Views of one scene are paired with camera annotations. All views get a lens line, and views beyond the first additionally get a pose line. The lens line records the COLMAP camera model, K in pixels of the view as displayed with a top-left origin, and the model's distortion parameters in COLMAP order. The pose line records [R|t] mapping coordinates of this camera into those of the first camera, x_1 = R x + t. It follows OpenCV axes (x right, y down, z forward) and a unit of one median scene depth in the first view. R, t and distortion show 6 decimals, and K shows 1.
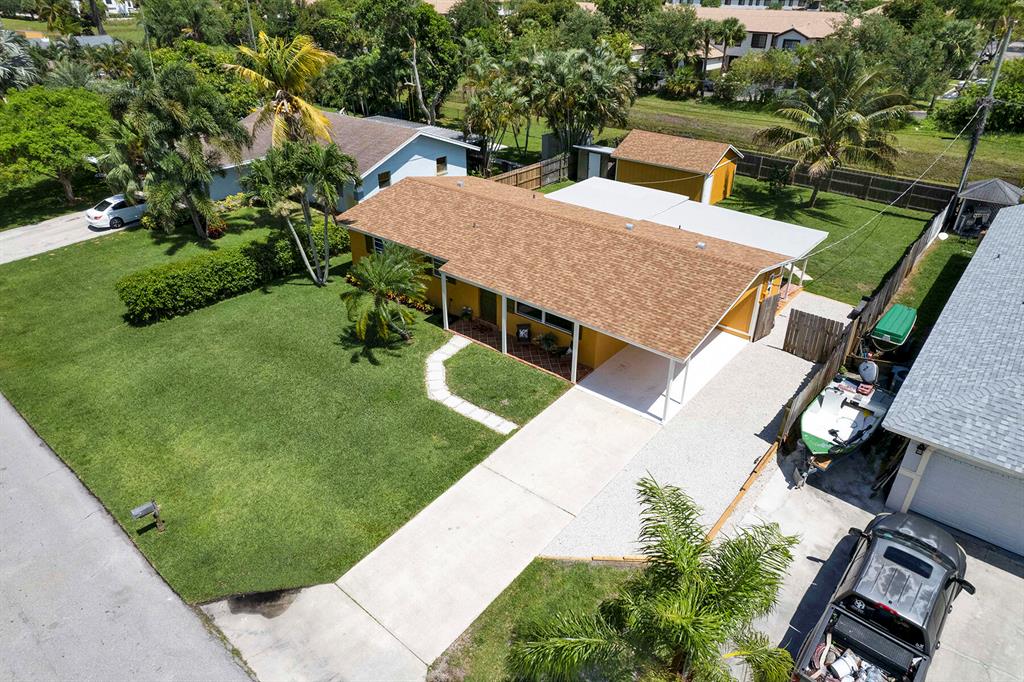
lens RADIAL K [[663.7, 0, 512.0], [0, 663.7, 341.0], [0, 0, 1]] dist [-0.081388, 0.086066]
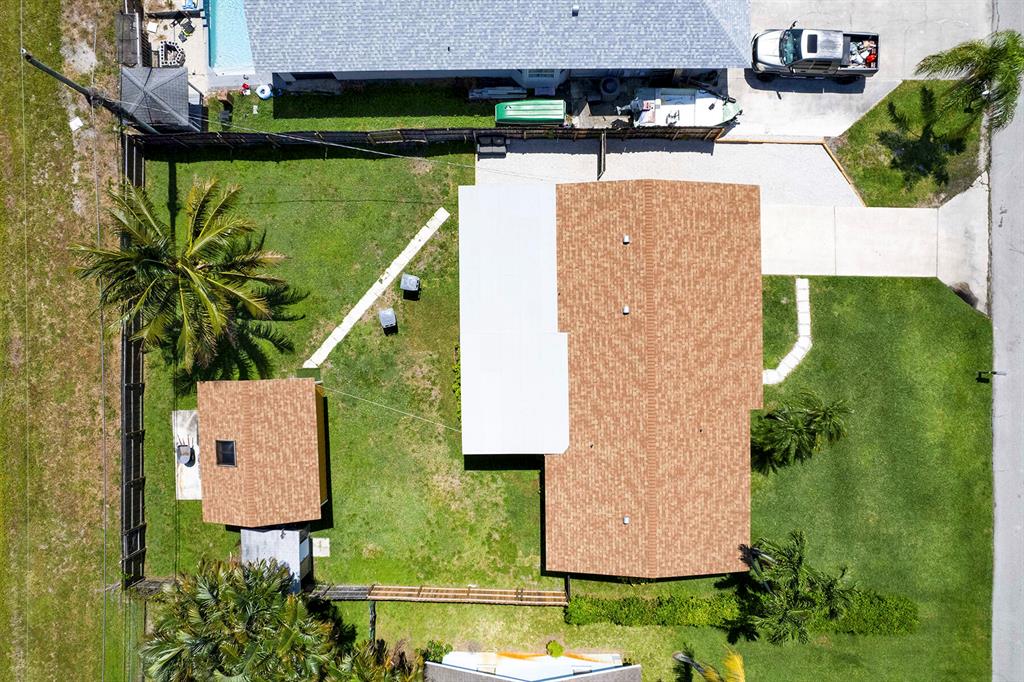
lens RADIAL K [[663.7, 0, 512.0], [0, 663.7, 341.0], [0, 0, 1]] dist [-0.081388, 0.086066]
pose [[-0.641988, -0.766670, 0.008231, 0.242118], [0.387140, -0.314877, 0.866588, -1.167347], [-0.661796, 0.559526, 0.498956, 0.582620]]
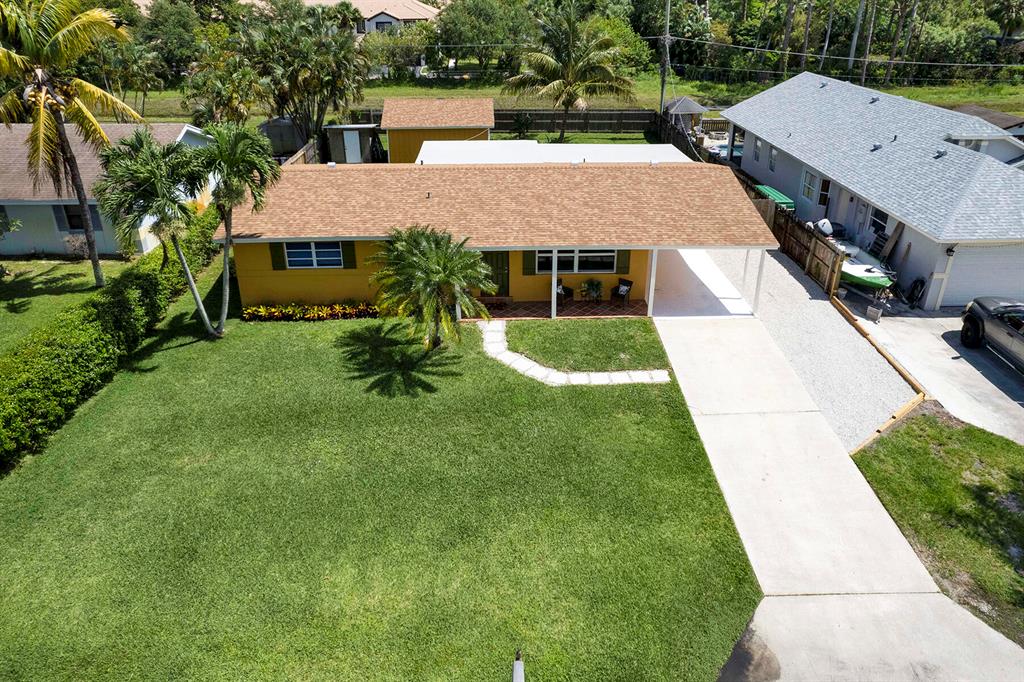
lens RADIAL K [[676.7, 0, 510.1], [0, 676.7, 280.7], [0, 0, 1]] dist [-0.041209, 0.000353]
pose [[0.744577, -0.271528, 0.609818, -0.519212], [0.330972, 0.943505, 0.015996, -0.054428], [-0.579709, 0.189922, 0.792380, 0.288537]]
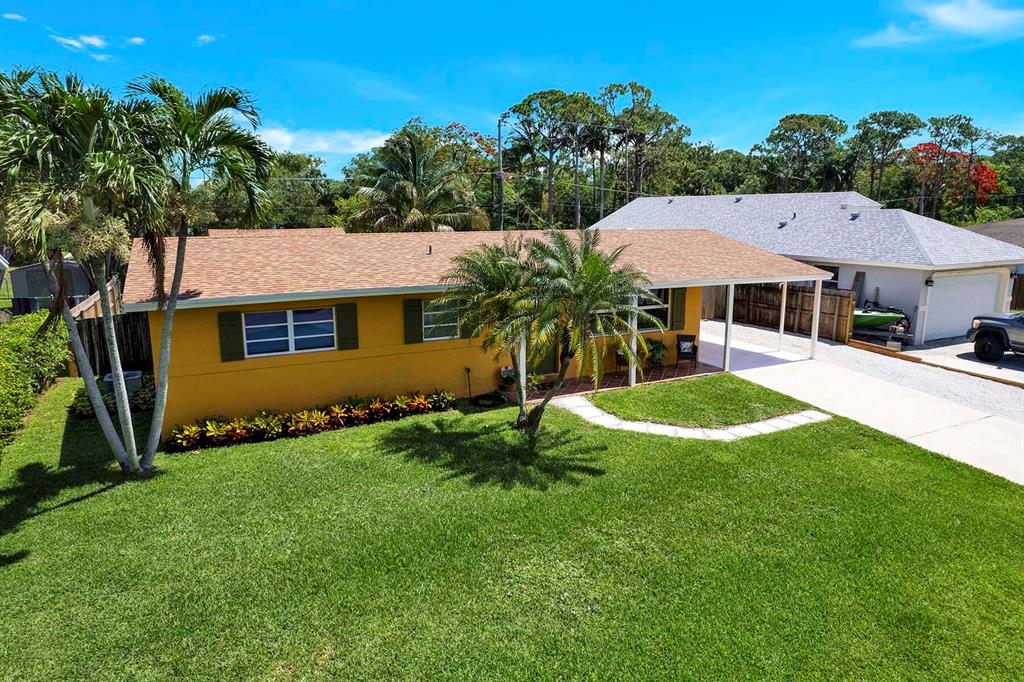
lens RADIAL K [[663.7, 0, 512.0], [0, 663.7, 341.0], [0, 0, 1]] dist [-0.081388, 0.086066]
pose [[0.386410, -0.180207, 0.904551, -0.579616], [0.452879, 0.891431, -0.015870, -0.058567], [-0.803485, 0.415784, 0.426070, 0.713593]]
